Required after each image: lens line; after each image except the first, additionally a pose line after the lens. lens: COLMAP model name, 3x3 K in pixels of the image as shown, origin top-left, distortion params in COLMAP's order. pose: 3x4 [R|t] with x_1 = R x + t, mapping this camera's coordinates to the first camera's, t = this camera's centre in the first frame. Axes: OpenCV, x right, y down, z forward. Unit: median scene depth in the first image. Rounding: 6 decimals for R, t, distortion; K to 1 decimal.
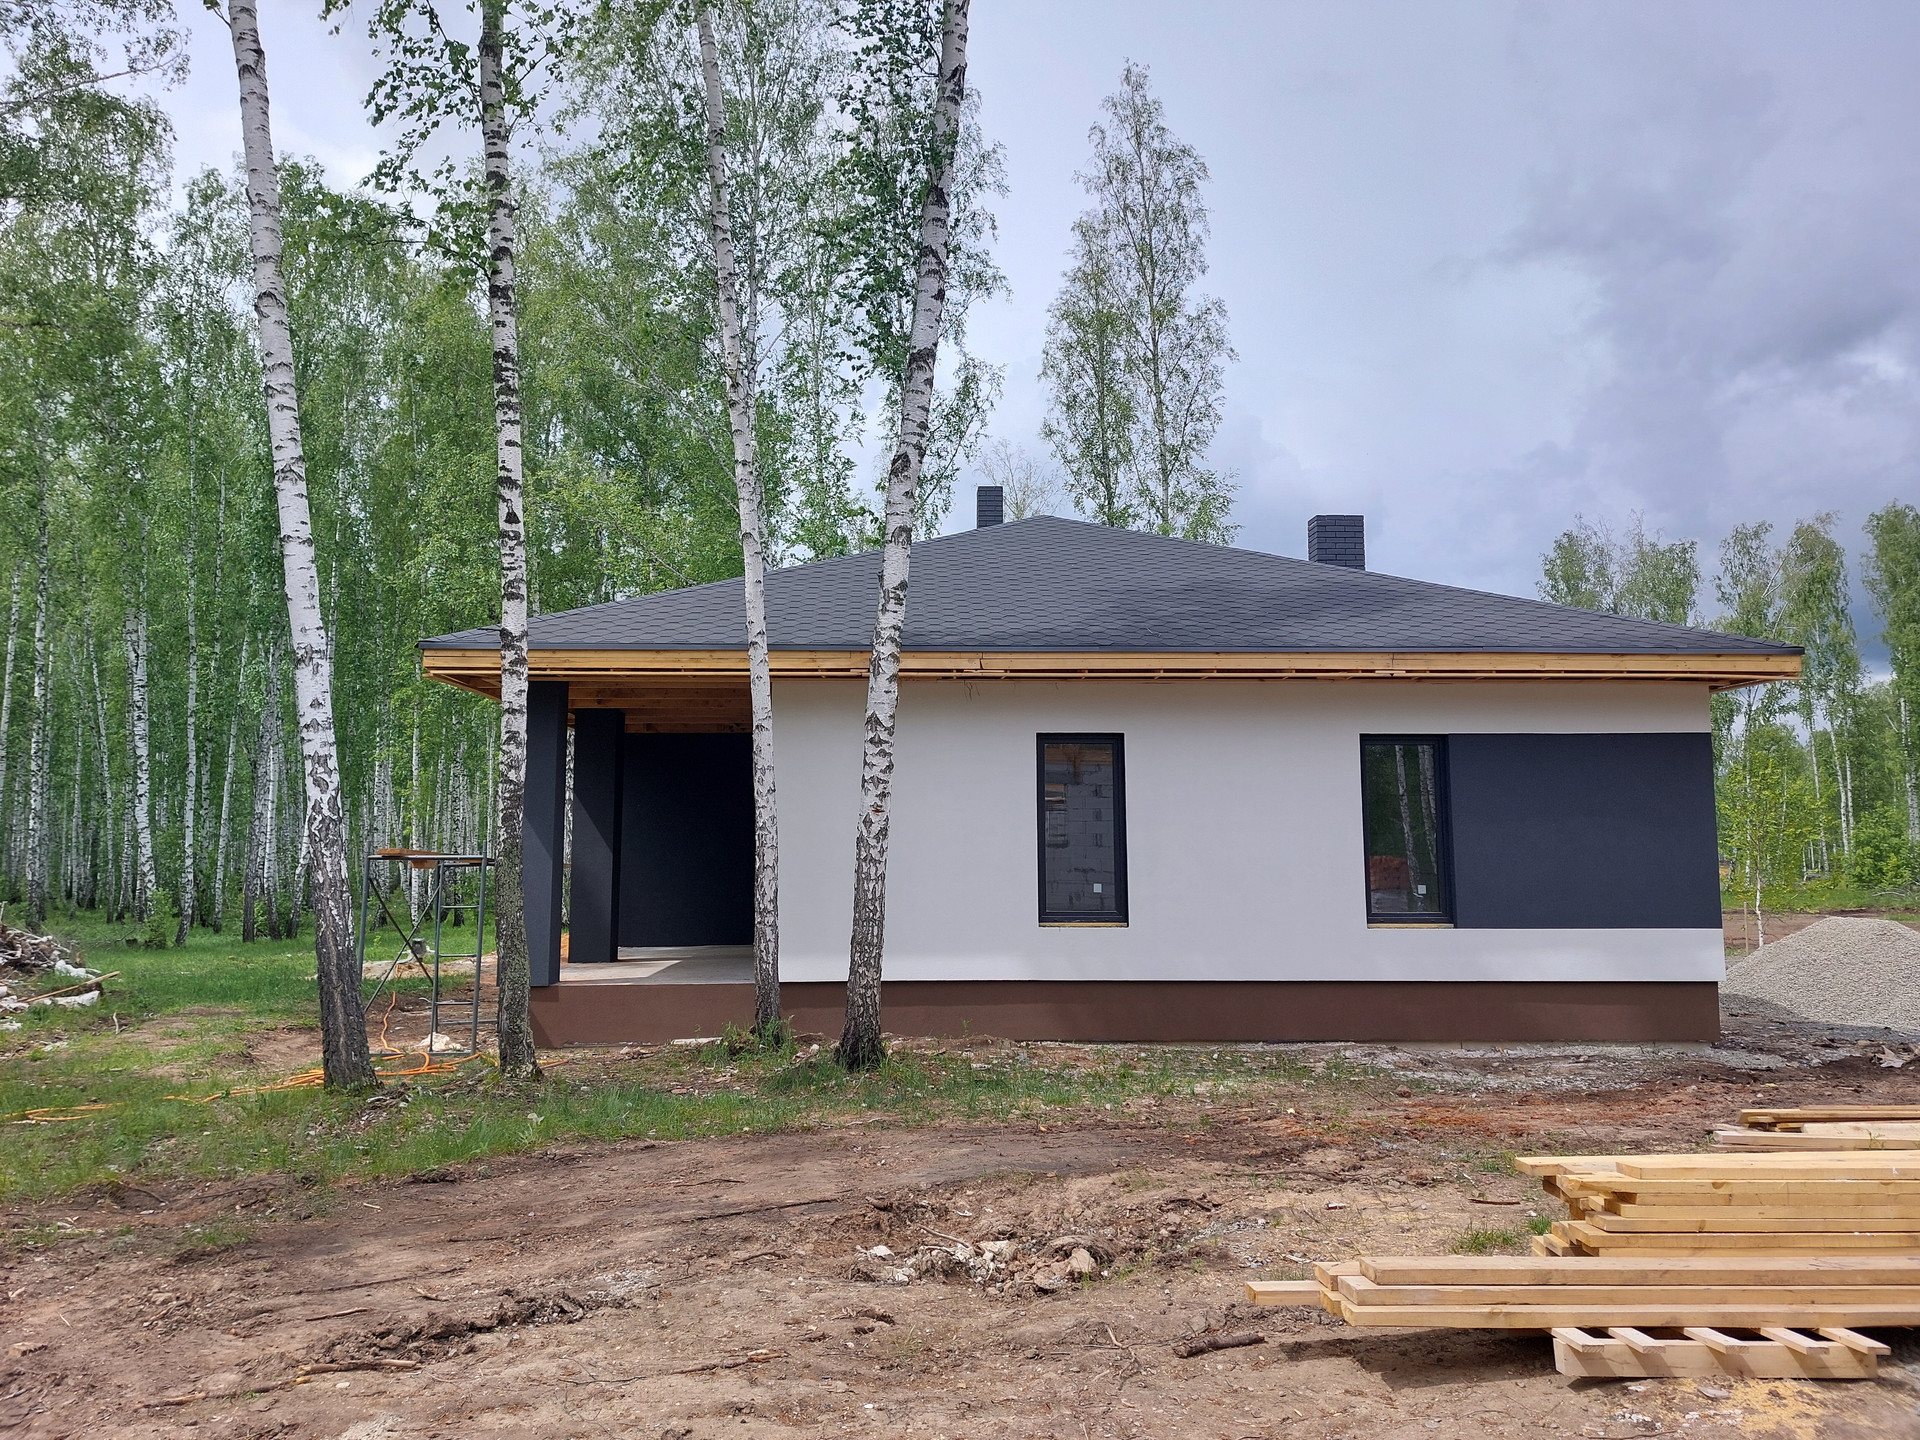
lens RADIAL K [[1348.0, 0, 960.0], [0, 1348.0, 720.0], [0, 0, 1]] dist [0.000524, 0.000170]
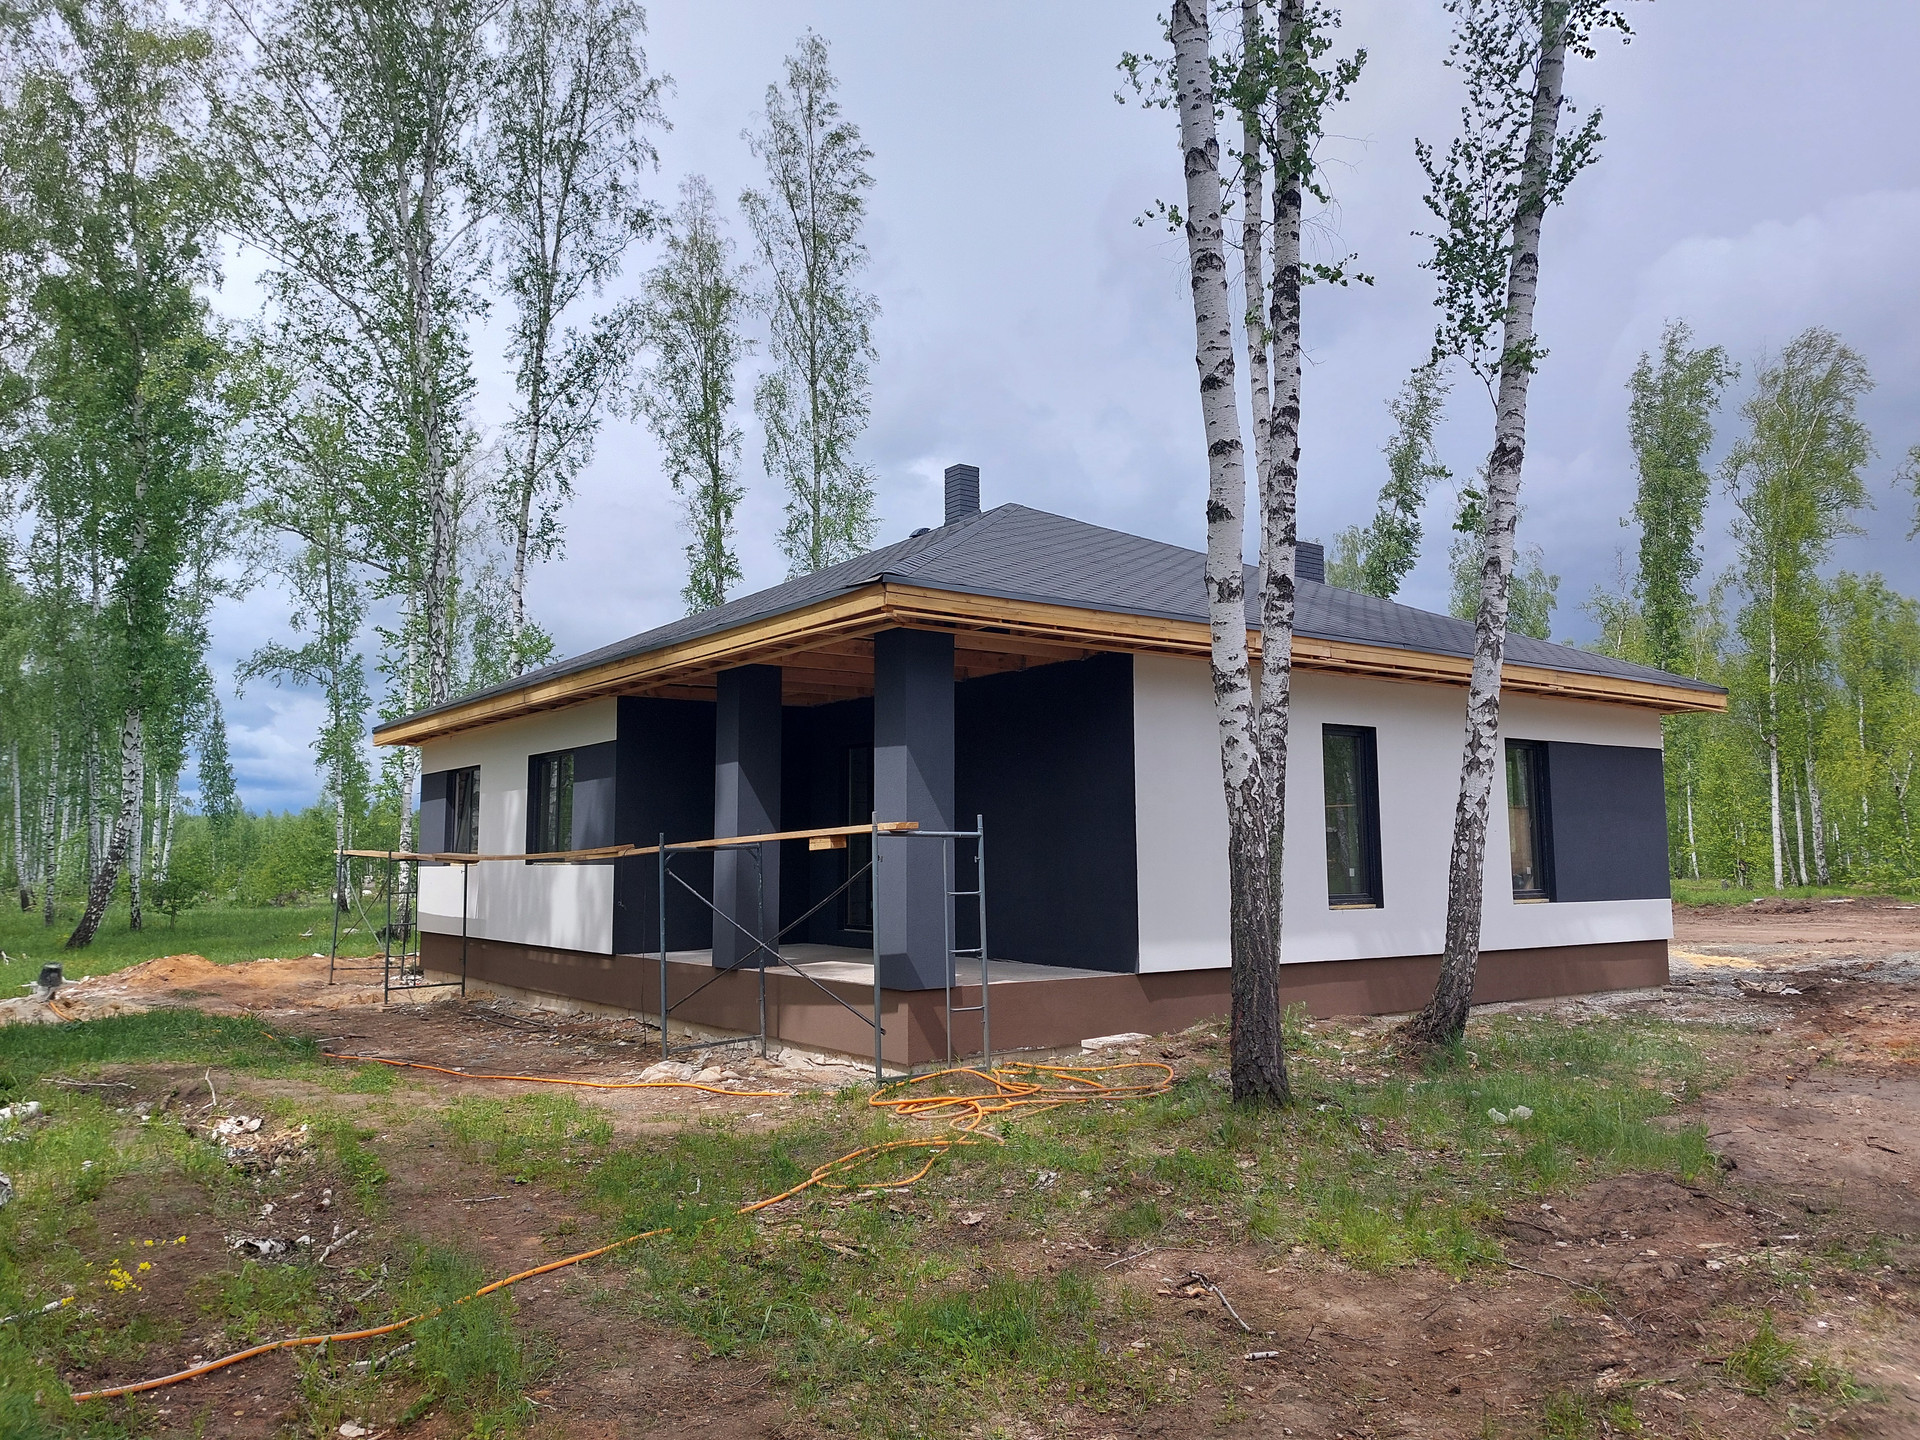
lens RADIAL K [[1442.0, 0, 960.0], [0, 1442.0, 720.0], [0, 0, 1]] dist [0.003906, 0.000275]
pose [[0.825895, 0.052042, 0.561416, -0.792976], [-0.044618, 0.998641, -0.026936, 0.048838], [-0.562055, -0.002803, 0.827095, 0.235412]]
